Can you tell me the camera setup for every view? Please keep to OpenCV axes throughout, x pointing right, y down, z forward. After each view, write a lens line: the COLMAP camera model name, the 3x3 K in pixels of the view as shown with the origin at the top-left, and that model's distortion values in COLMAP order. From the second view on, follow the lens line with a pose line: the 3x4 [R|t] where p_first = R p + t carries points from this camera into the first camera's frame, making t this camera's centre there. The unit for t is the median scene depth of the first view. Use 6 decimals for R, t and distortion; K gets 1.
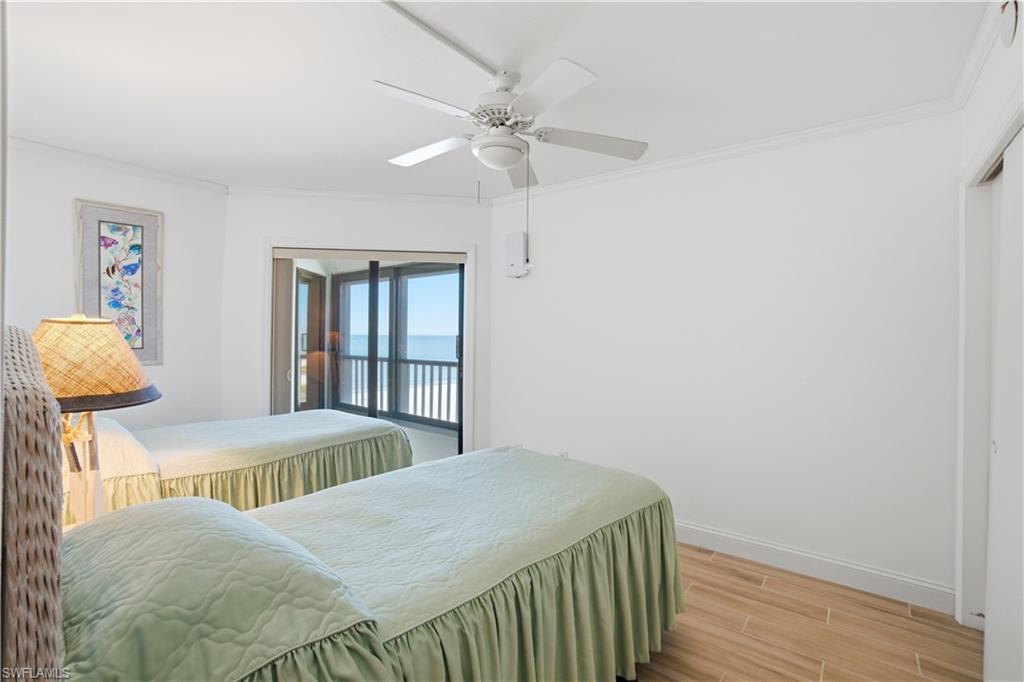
lens RADIAL K [[461.7, 0, 501.9], [0, 461.7, 337.2], [0, 0, 1]] dist [-0.010273, 0.000000]
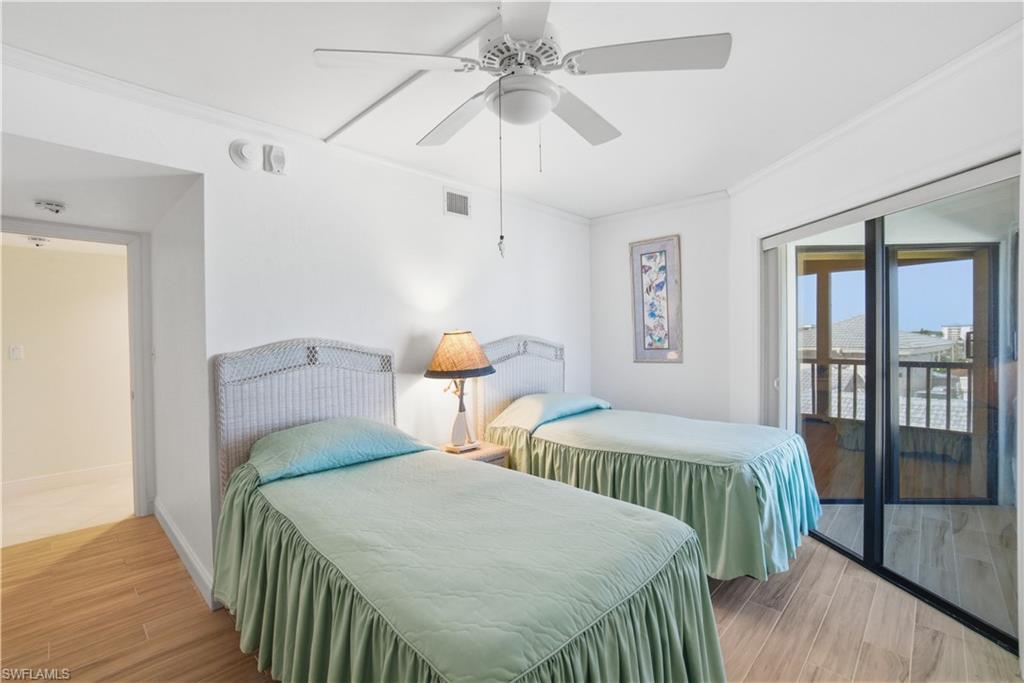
lens RADIAL K [[461.7, 0, 501.9], [0, 461.7, 337.7], [0, 0, 1]] dist [-0.010273, 0.000000]
pose [[-0.083392, -0.004892, -0.996505, 0.508953], [0.001916, 0.999985, -0.005069, -0.000281], [0.996515, -0.002333, -0.083381, 0.679306]]
